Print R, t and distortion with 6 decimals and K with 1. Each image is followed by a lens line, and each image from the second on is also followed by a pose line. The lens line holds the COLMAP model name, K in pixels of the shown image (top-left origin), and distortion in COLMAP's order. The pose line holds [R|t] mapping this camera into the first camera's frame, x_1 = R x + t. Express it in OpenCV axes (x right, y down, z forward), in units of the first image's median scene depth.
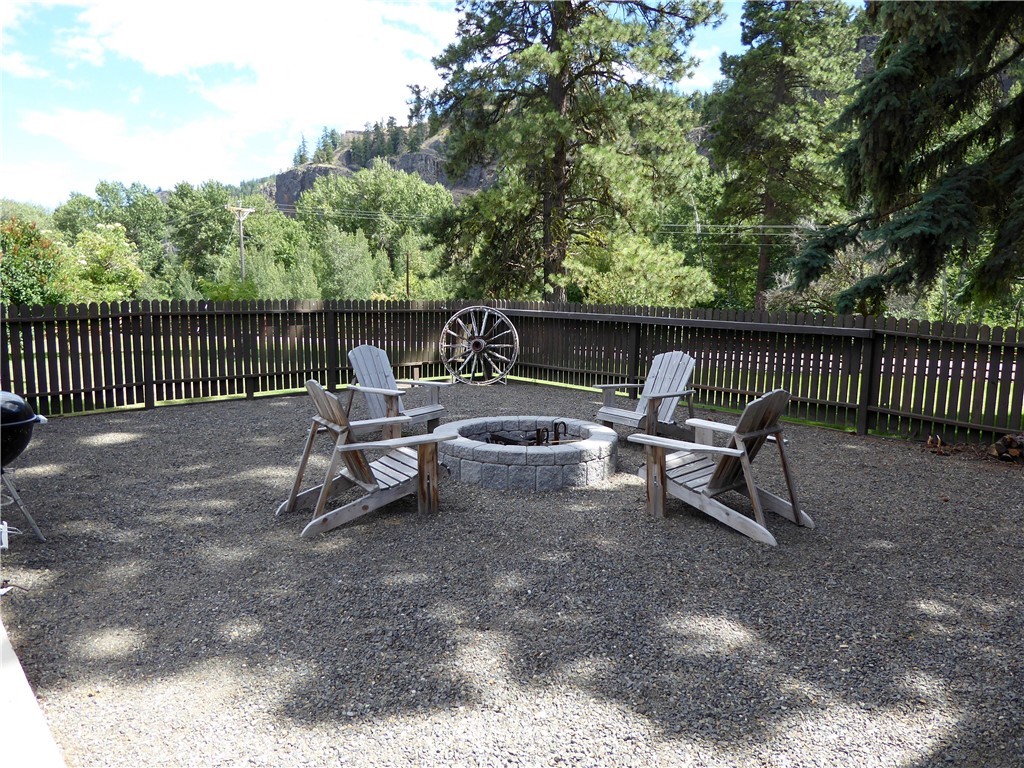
lens RADIAL K [[738.9, 0, 511.2], [0, 738.9, 386.4], [0, 0, 1]] dist [-0.007082, -0.004045]
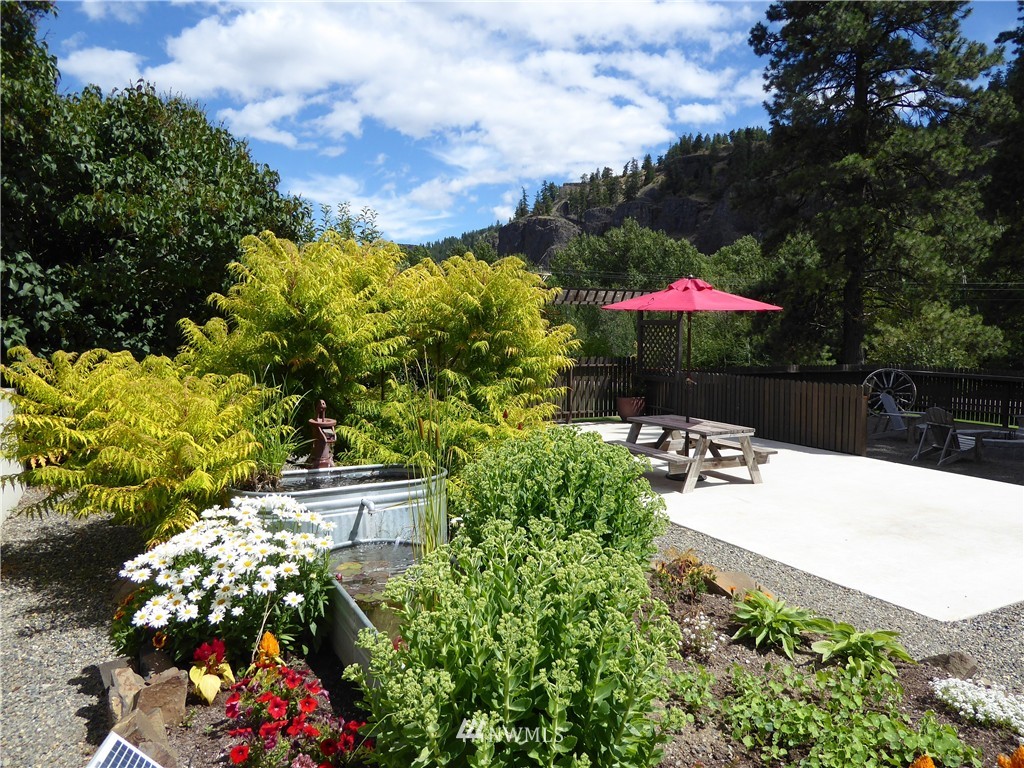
lens RADIAL K [[738.9, 0, 511.7], [0, 738.9, 380.3], [0, 0, 1]] dist [-0.007082, -0.004045]
pose [[0.963461, 0.013128, -0.267525, -0.048362], [-0.030421, 0.997698, -0.060600, 0.004571], [0.266114, 0.066524, 0.961643, -0.089324]]
